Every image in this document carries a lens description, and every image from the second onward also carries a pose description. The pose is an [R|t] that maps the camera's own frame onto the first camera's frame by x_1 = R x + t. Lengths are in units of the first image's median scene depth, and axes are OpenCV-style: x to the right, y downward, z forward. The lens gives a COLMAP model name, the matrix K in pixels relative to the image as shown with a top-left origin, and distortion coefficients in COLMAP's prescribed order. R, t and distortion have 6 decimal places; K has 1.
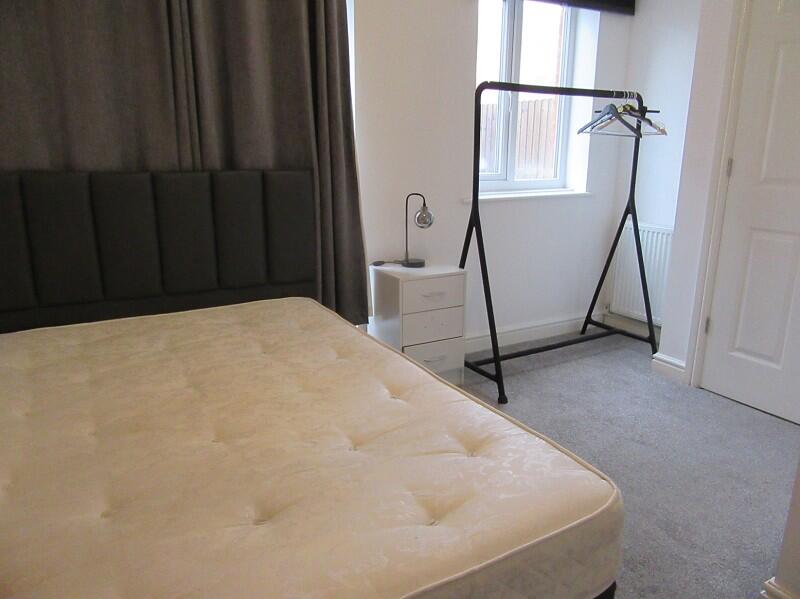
lens RADIAL K [[584.7, 0, 400.0], [0, 584.7, 299.5], [0, 0, 1]] dist [-0.001849, 0.001256]
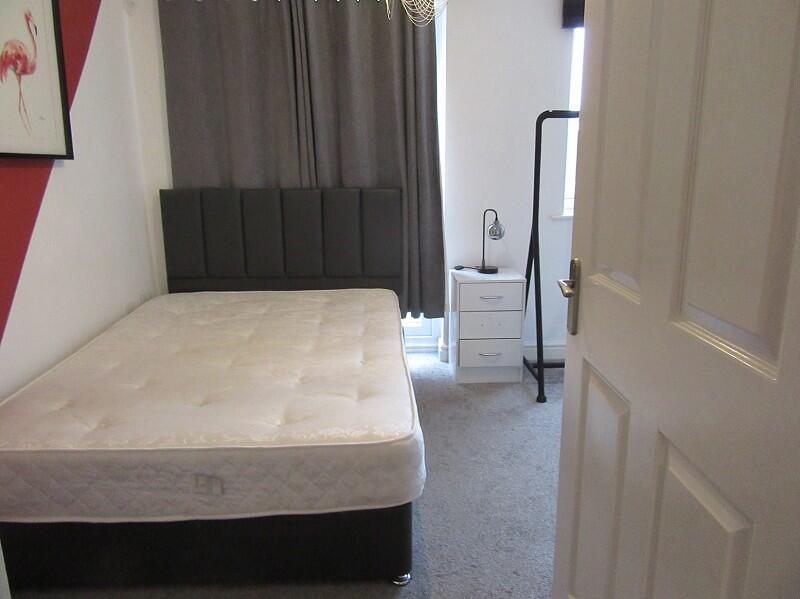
lens RADIAL K [[584.7, 0, 400.0], [0, 584.7, 299.5], [0, 0, 1]] dist [-0.001849, 0.001256]
pose [[0.887299, 0.096238, -0.451043, 0.436110], [-0.102579, 0.994670, 0.010436, 0.001644], [0.449643, 0.037008, 0.892441, -0.107842]]
